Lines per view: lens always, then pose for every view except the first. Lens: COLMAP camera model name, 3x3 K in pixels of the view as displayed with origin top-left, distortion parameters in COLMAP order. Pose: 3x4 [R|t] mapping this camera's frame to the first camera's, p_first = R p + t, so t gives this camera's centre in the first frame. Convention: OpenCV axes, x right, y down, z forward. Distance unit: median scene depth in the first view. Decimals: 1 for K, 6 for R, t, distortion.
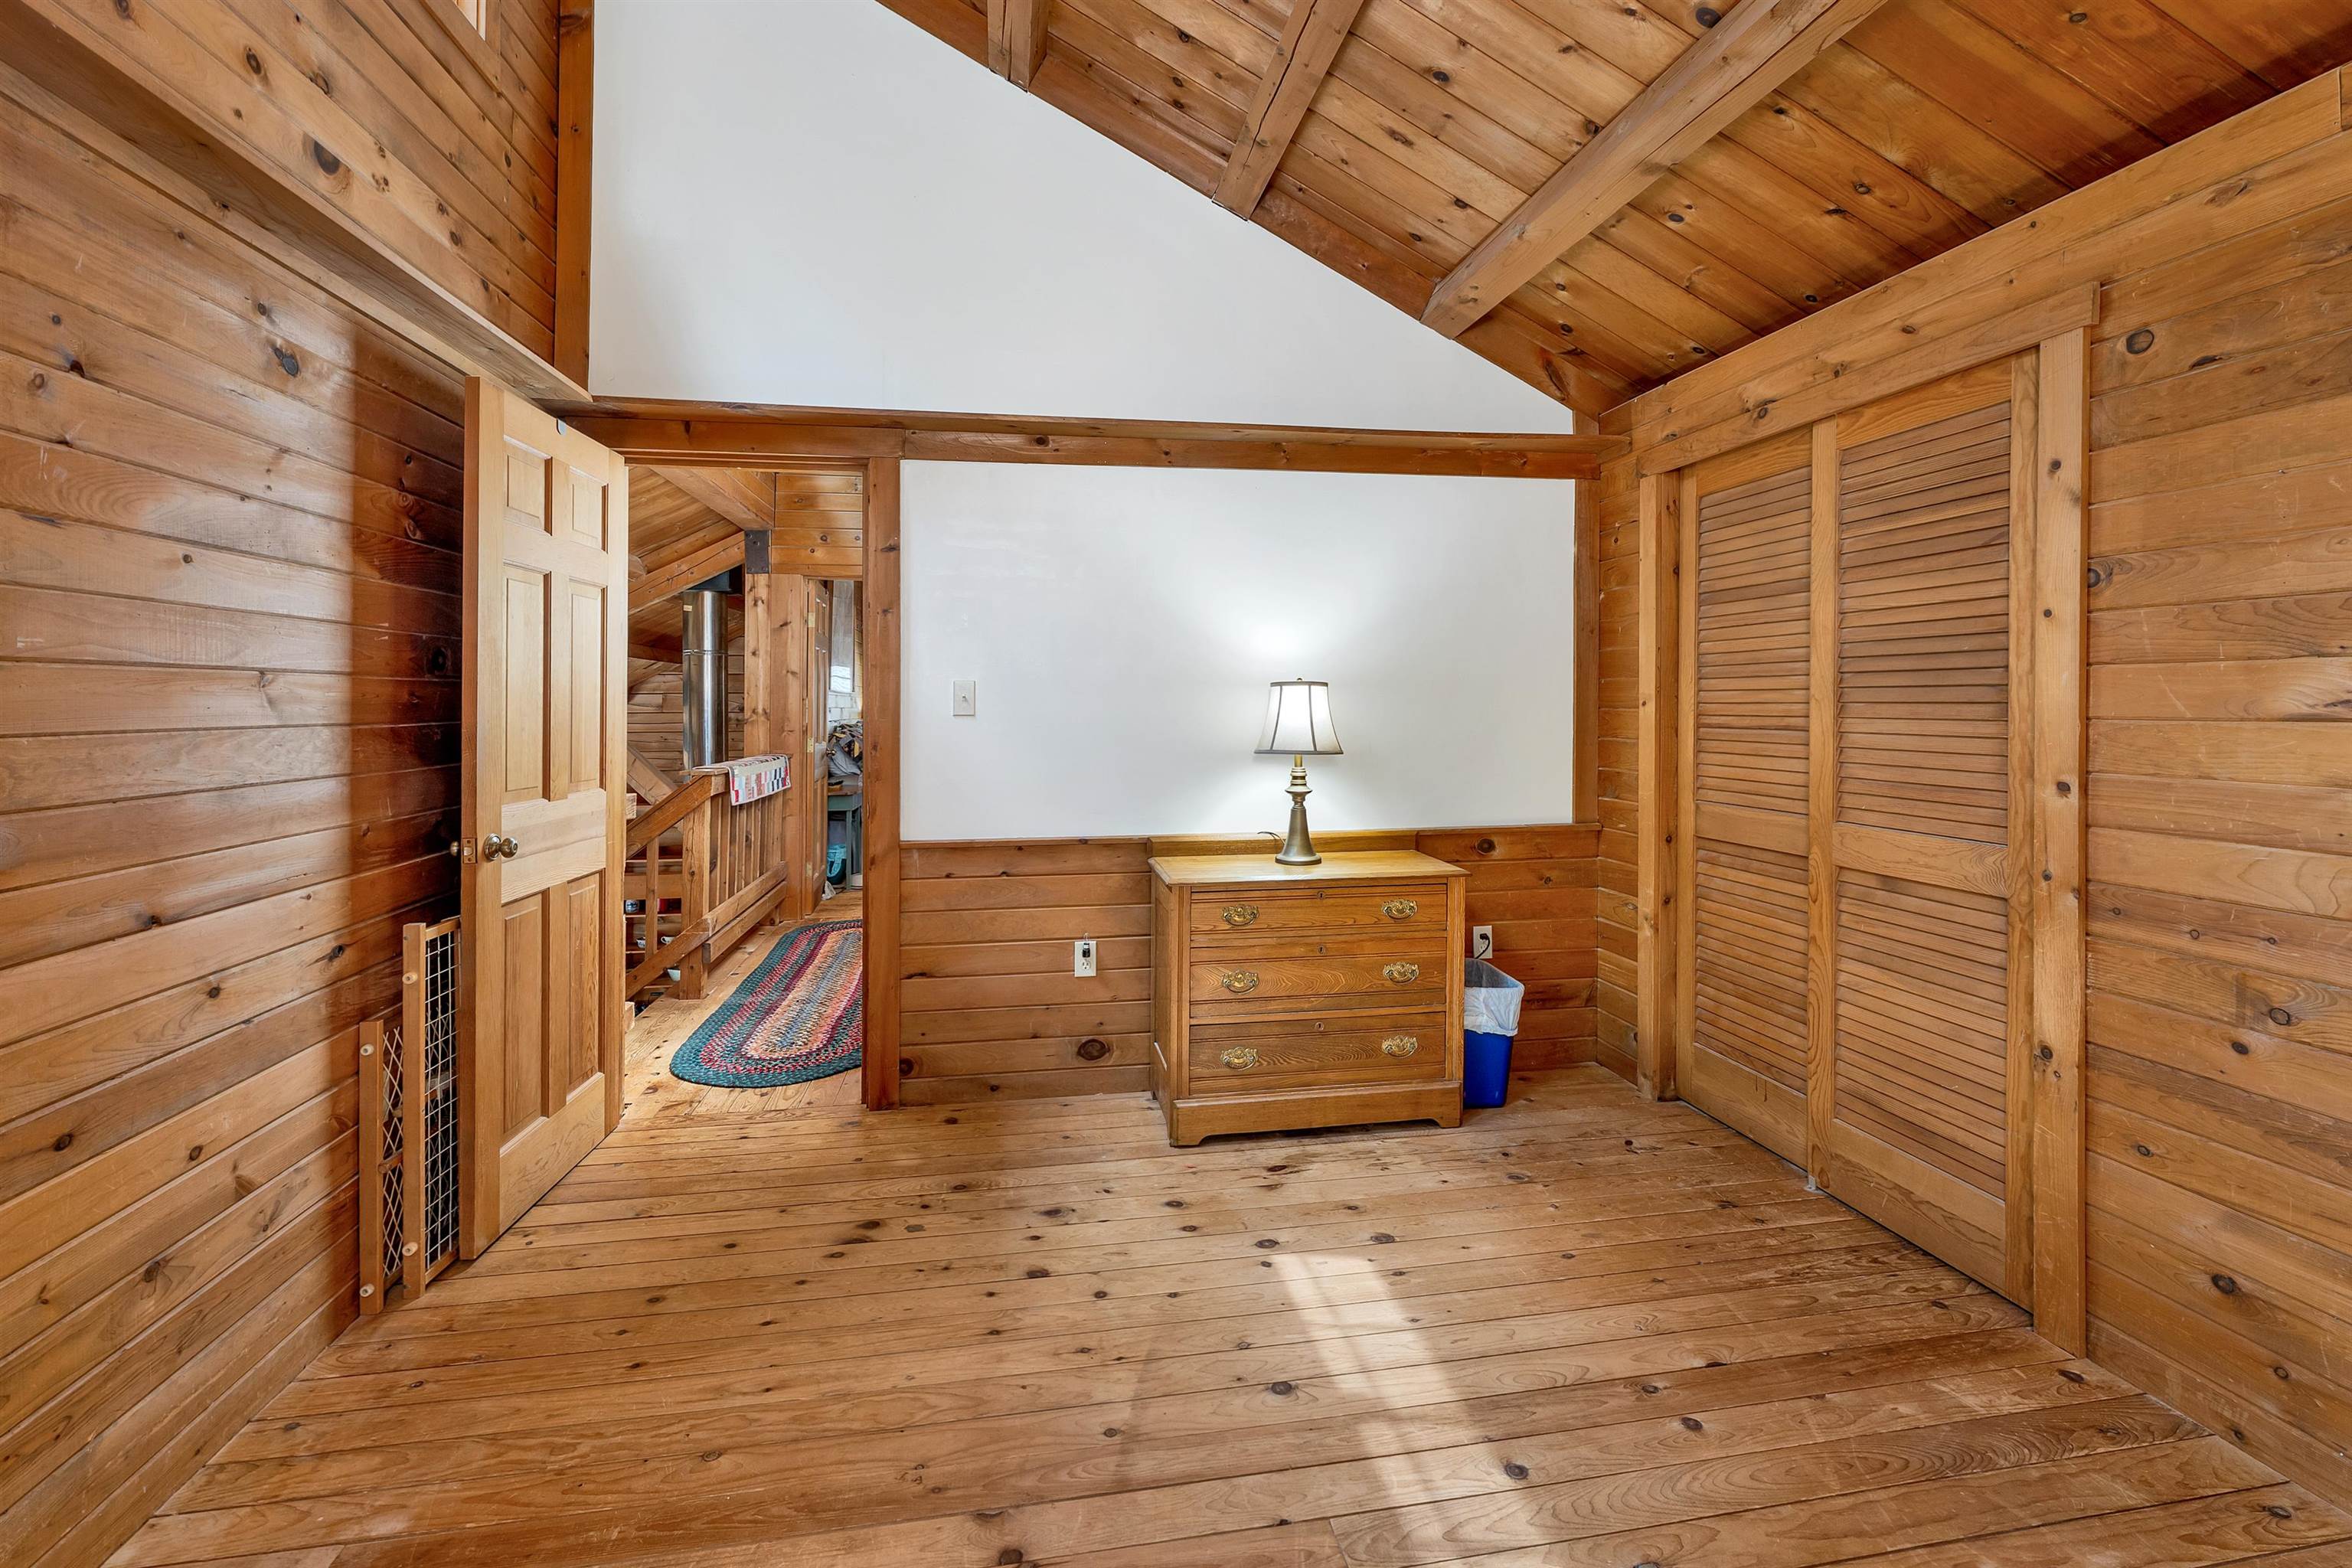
lens RADIAL K [[1011.4, 0, 1170.5], [0, 1011.4, 721.4], [0, 0, 1]] dist [0.000655, 0.000024]
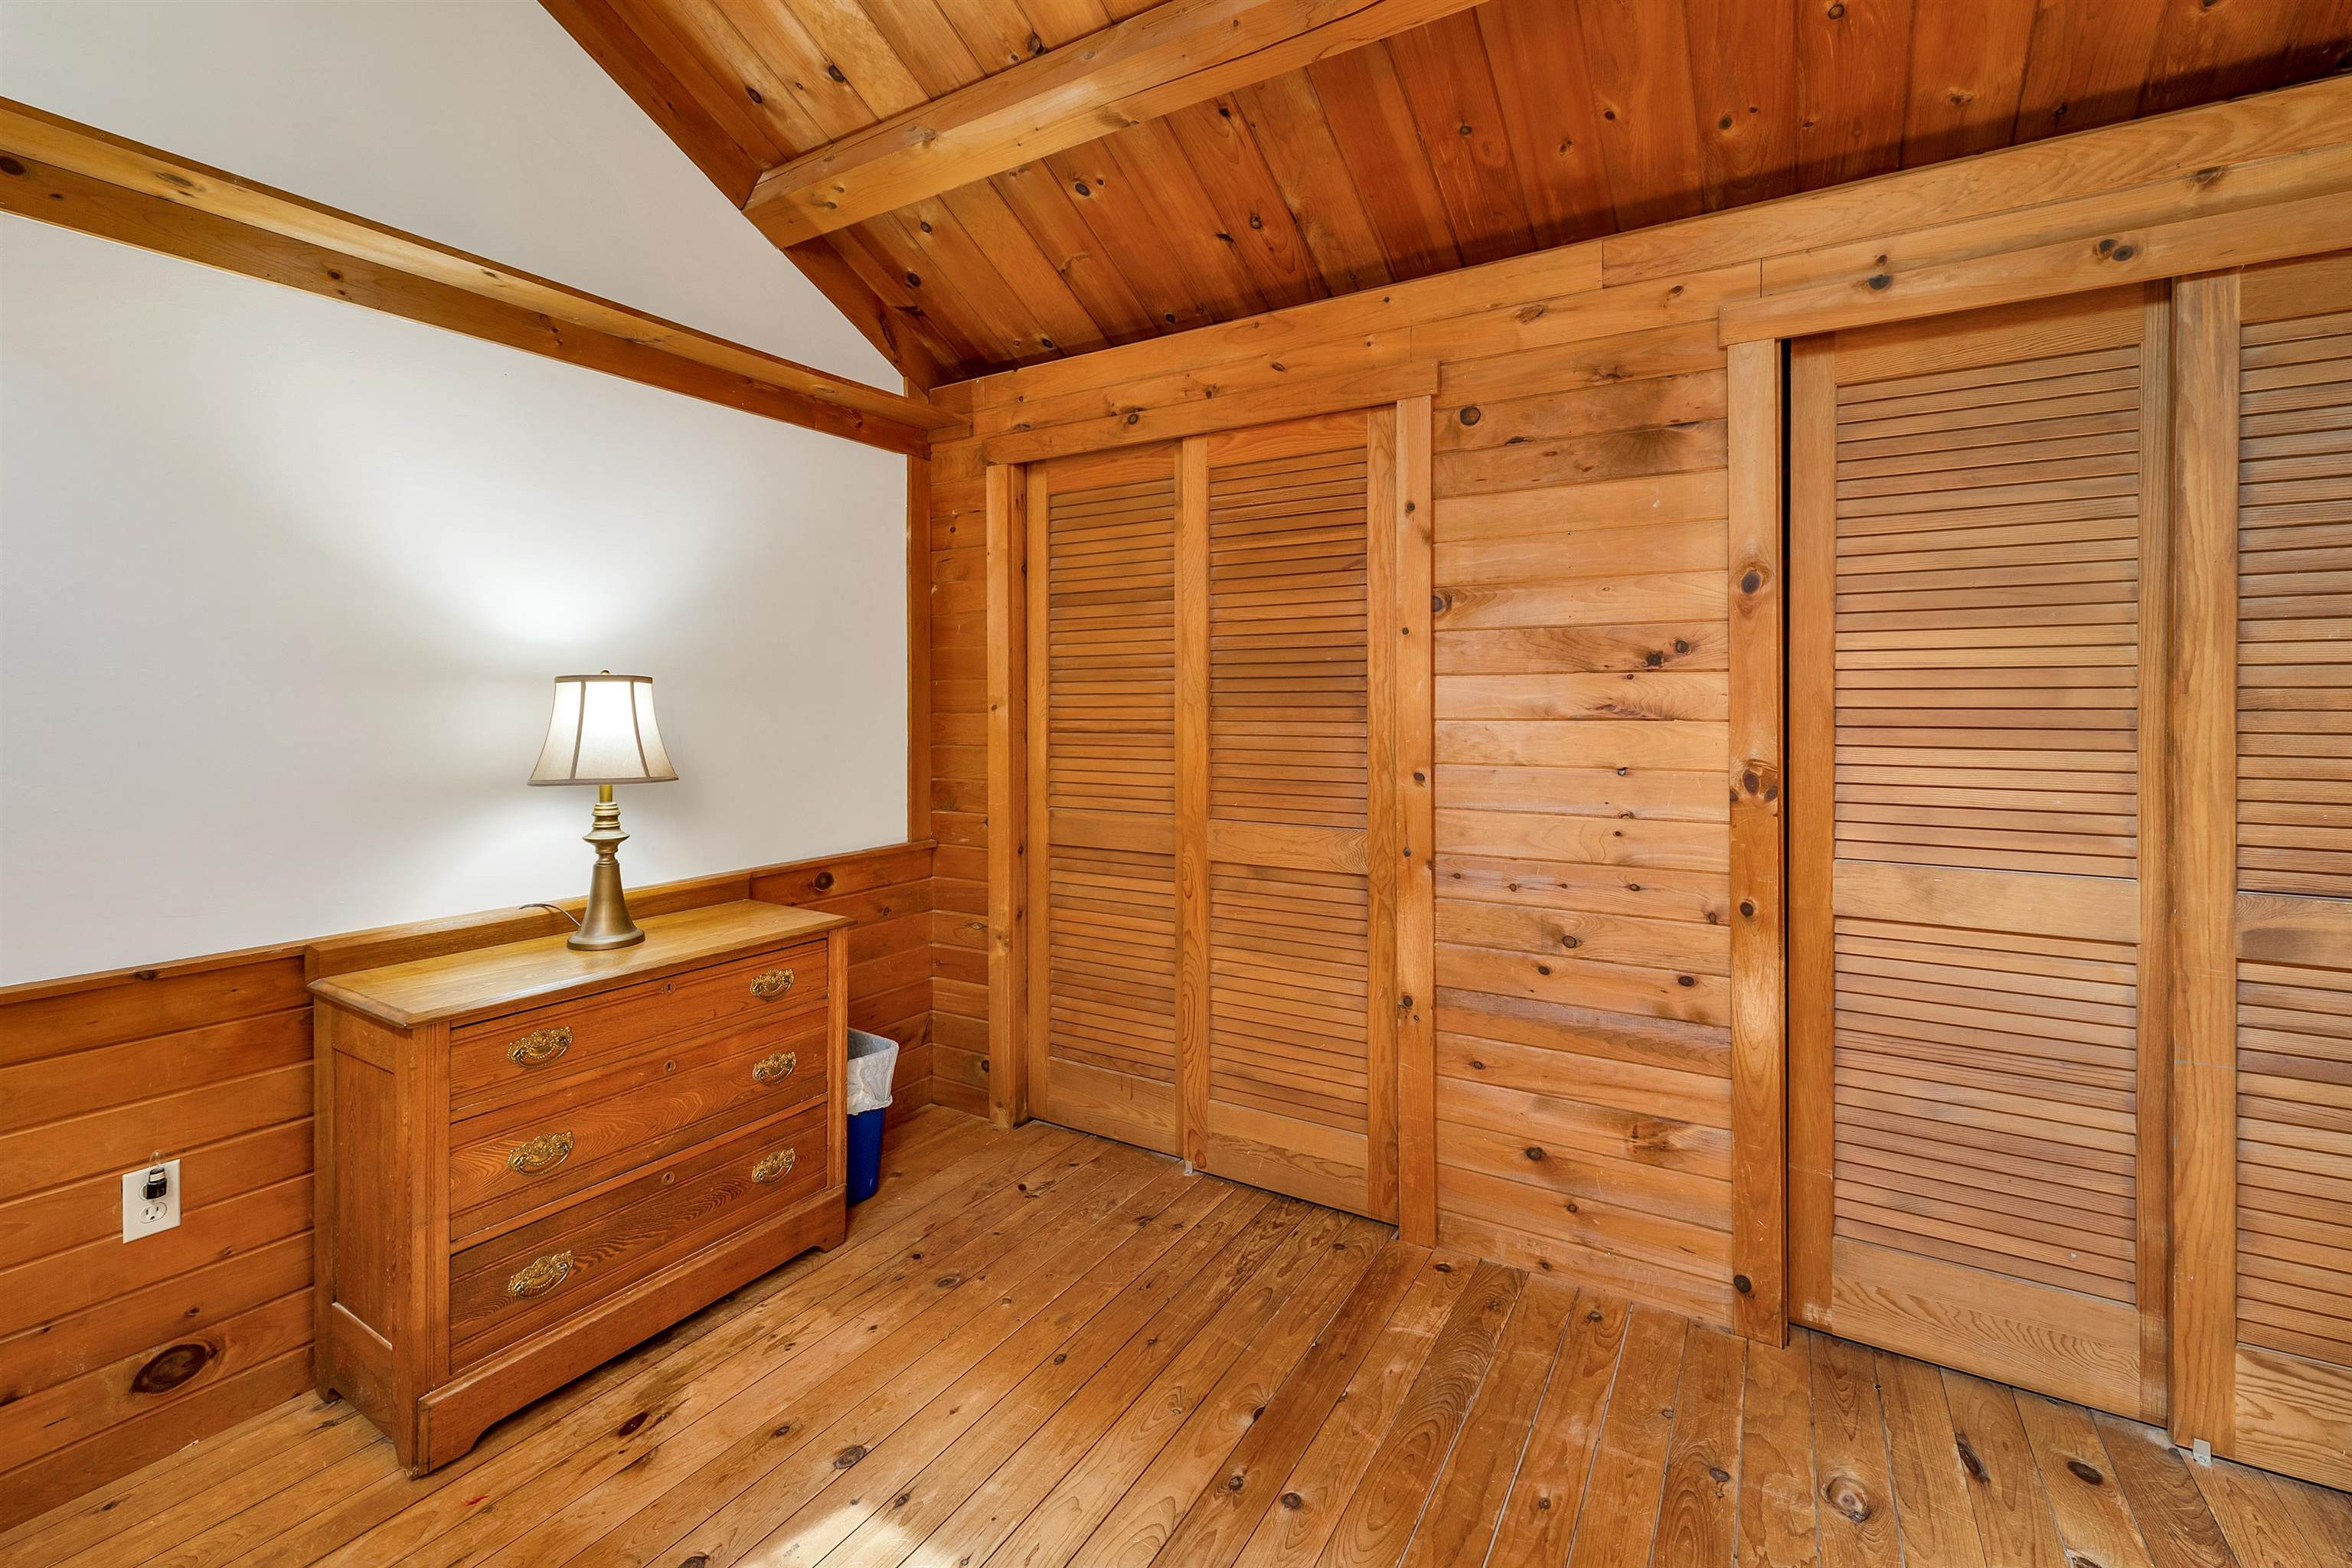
lens RADIAL K [[1011.4, 0, 1170.5], [0, 1011.4, 721.4], [0, 0, 1]] dist [0.000655, 0.000024]
pose [[0.660122, -0.011955, 0.751063, -0.147331], [0.014578, 0.999889, 0.003102, -0.006284], [-0.751017, 0.008901, 0.660223, 0.304318]]
